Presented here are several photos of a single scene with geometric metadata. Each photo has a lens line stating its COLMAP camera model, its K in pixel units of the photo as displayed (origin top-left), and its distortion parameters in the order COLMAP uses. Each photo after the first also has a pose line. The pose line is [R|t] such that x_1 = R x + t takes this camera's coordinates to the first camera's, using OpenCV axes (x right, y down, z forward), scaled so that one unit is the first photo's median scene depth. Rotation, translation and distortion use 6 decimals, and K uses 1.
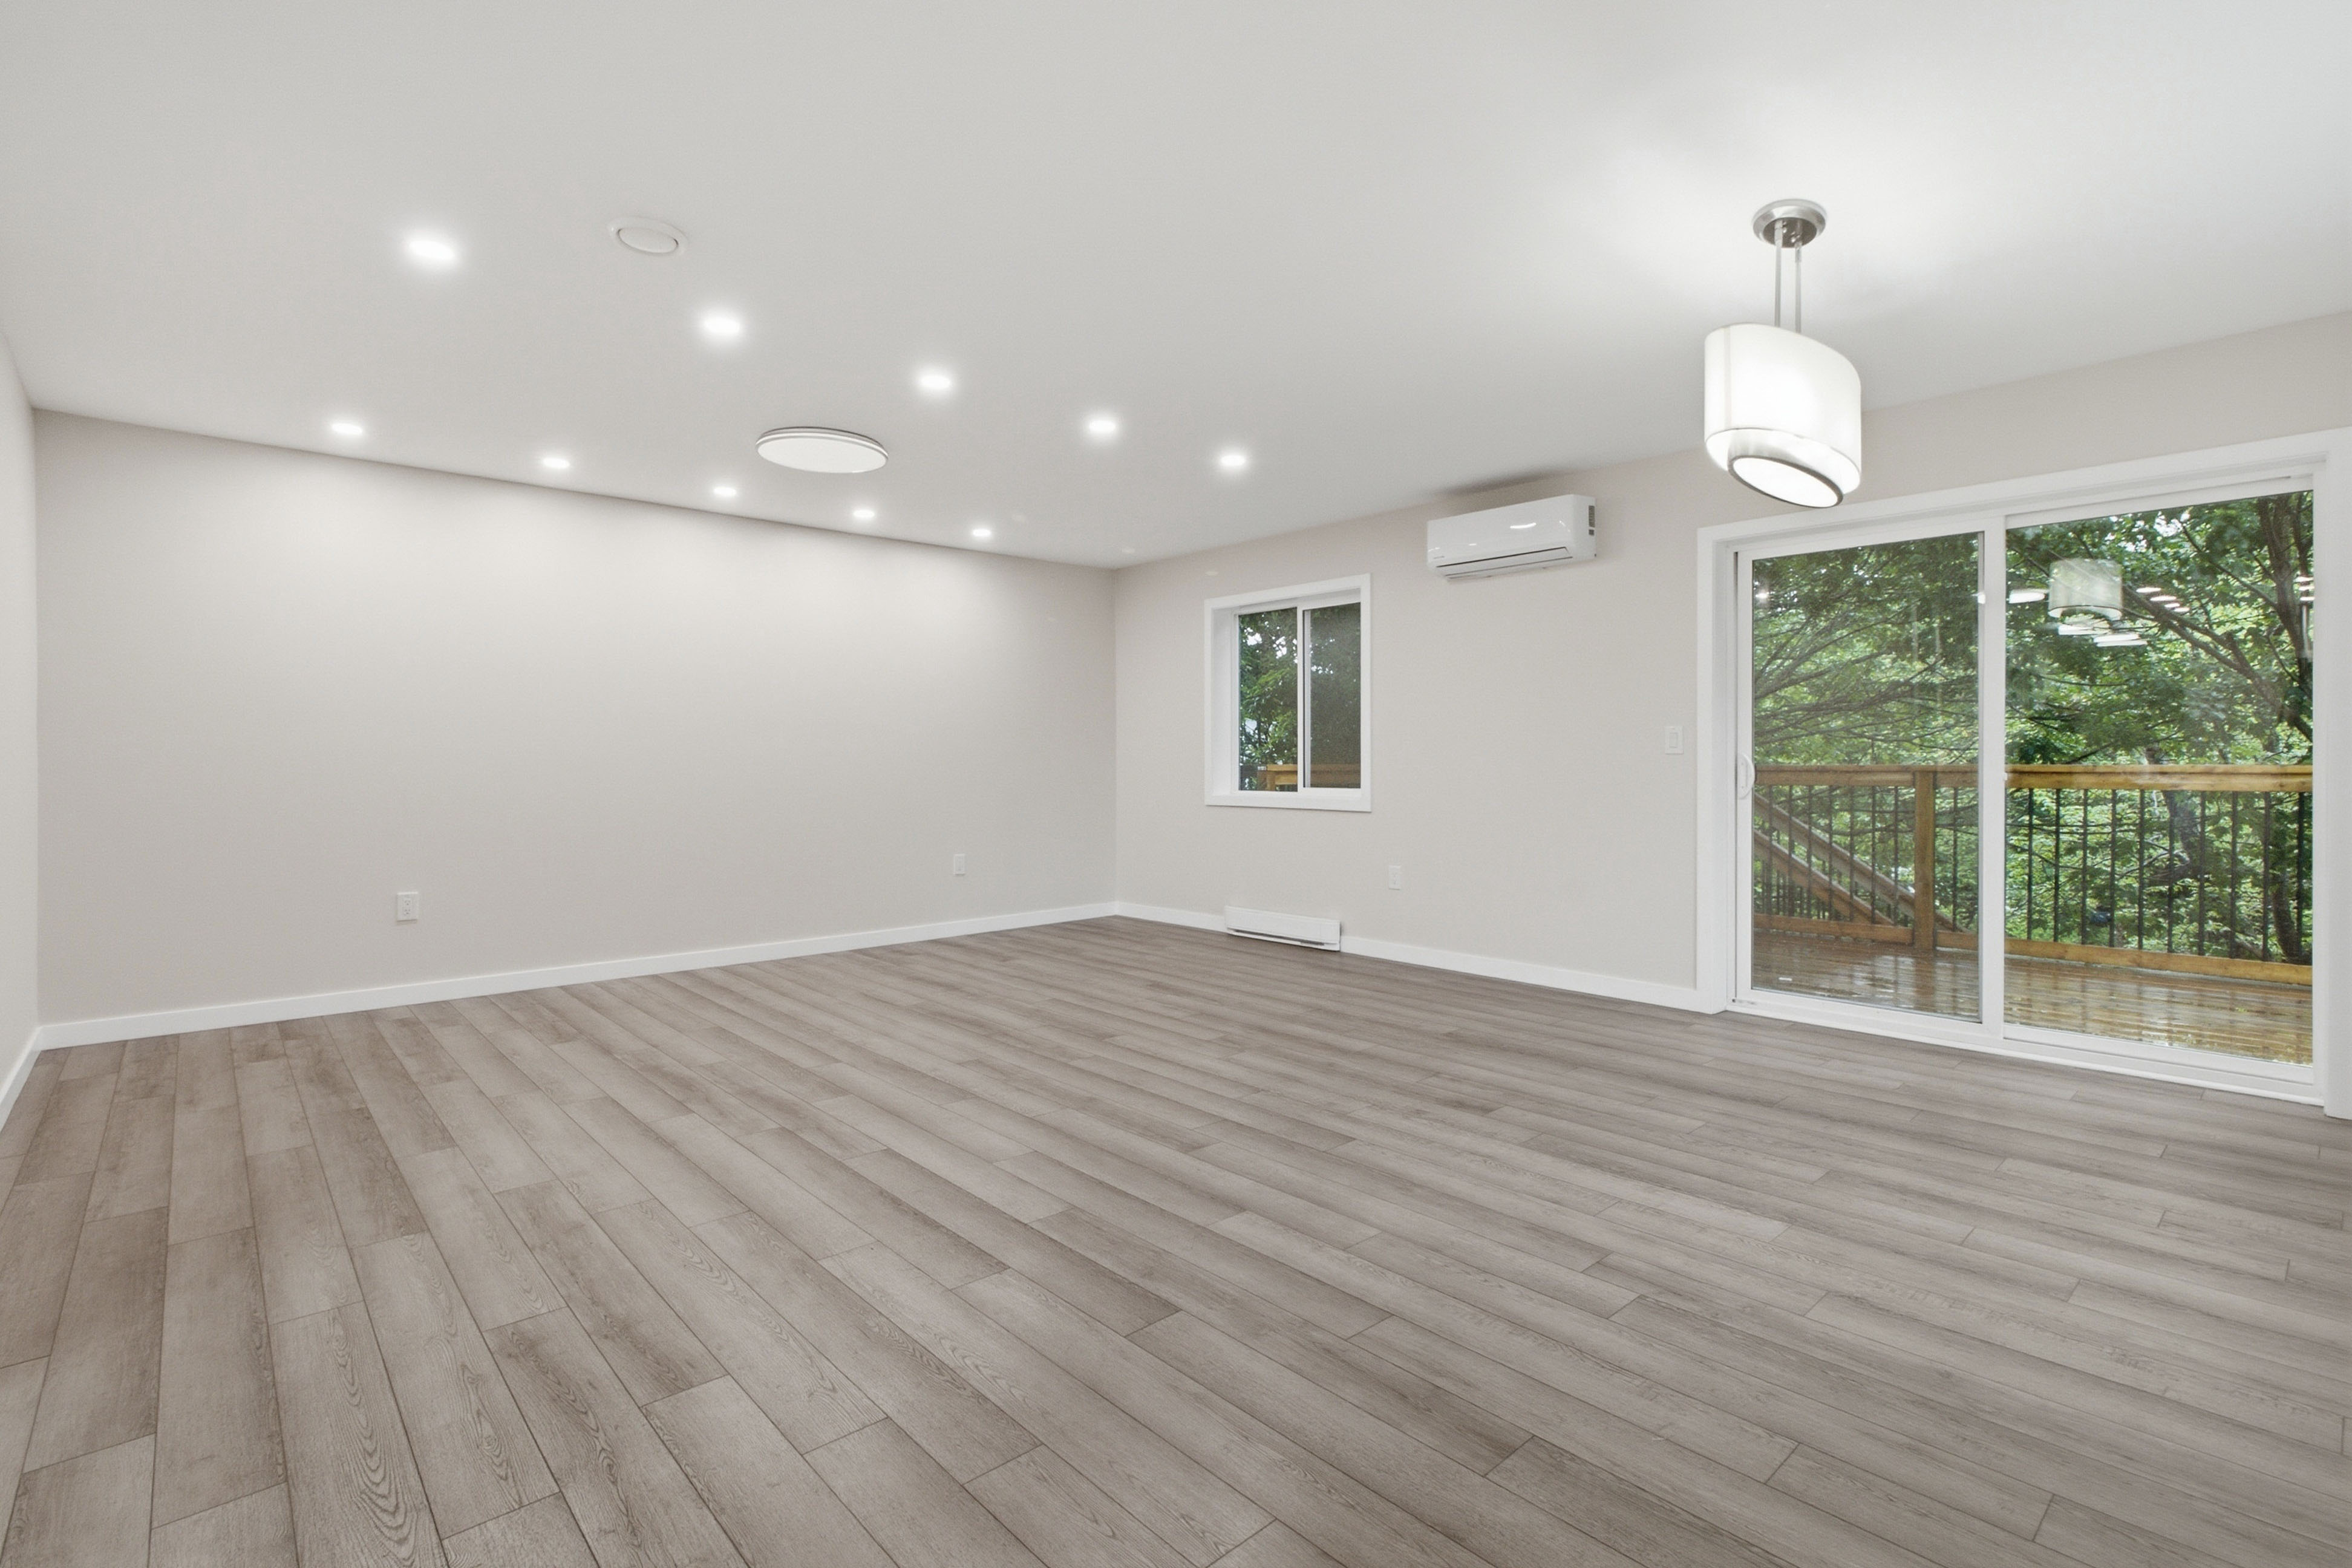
lens RADIAL K [[1084.2, 0, 1164.3], [0, 1084.2, 756.4], [0, 0, 1]] dist [0.001240, 0.000465]
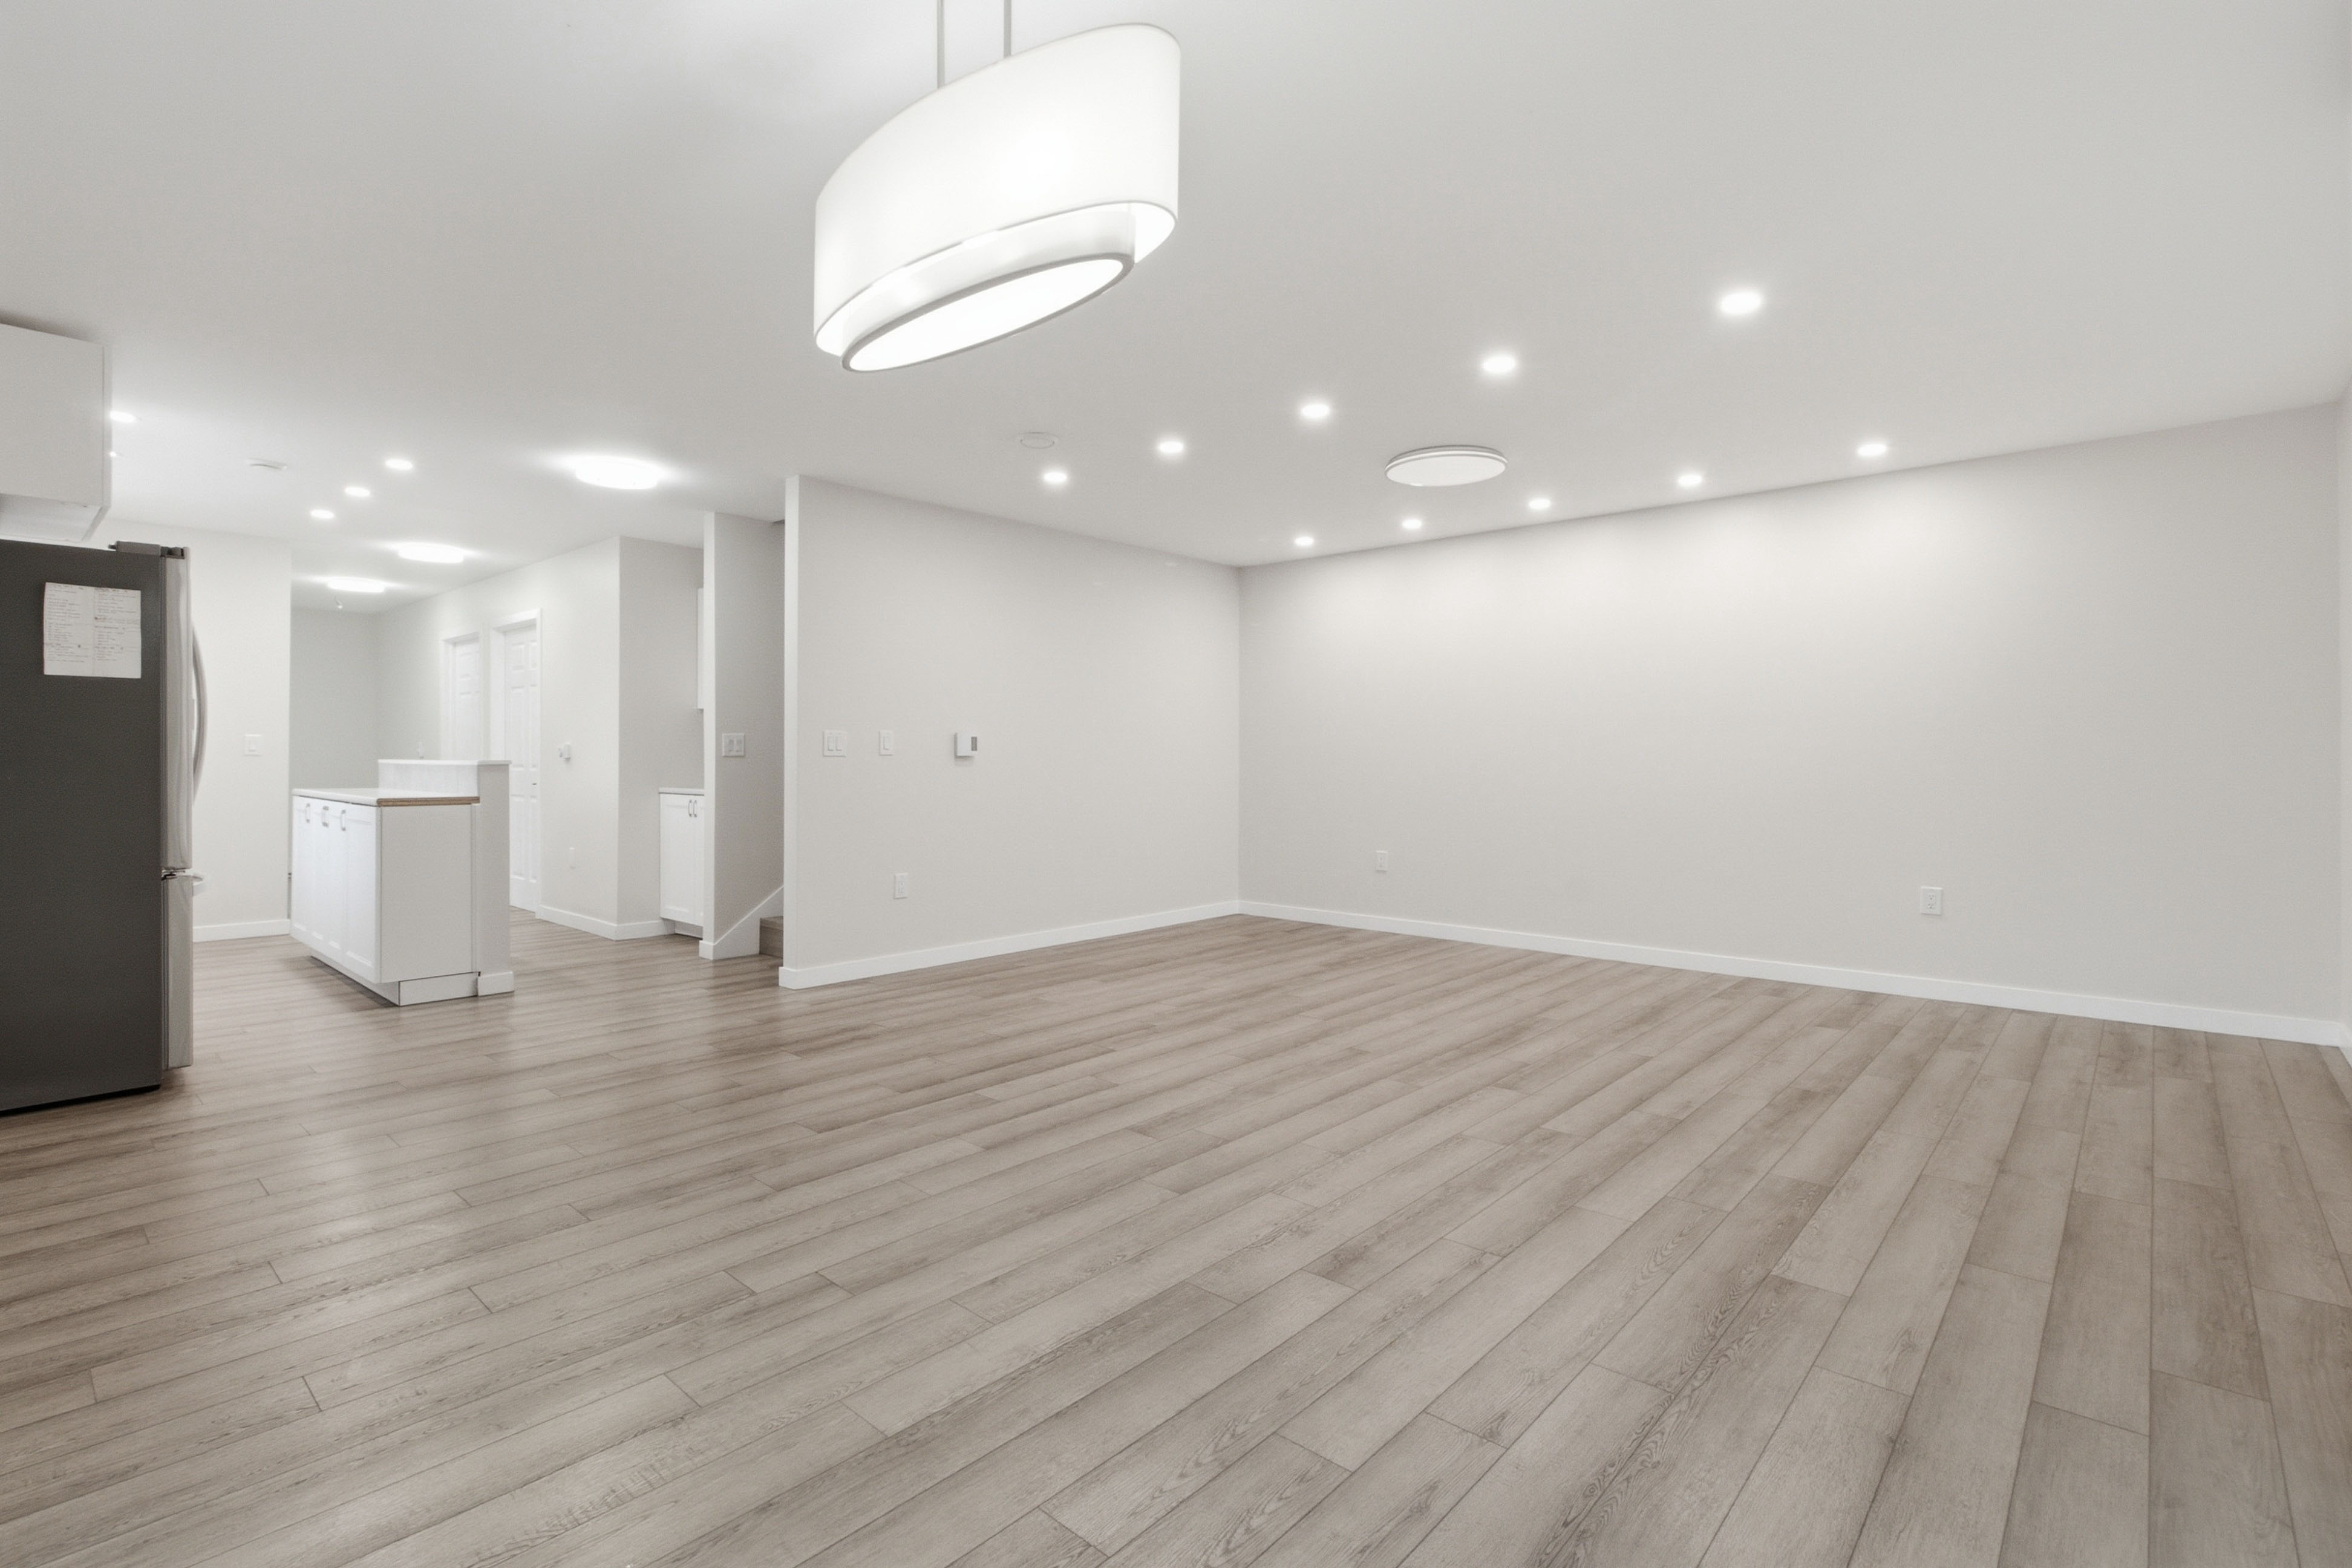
lens RADIAL K [[1084.2, 0, 1164.3], [0, 1084.2, 756.4], [0, 0, 1]] dist [0.001240, 0.000465]
pose [[0.103212, -0.001174, -0.994659, 1.098912], [0.002973, 0.999995, -0.000872, 0.004454], [0.994655, -0.002867, 0.103215, 0.950877]]
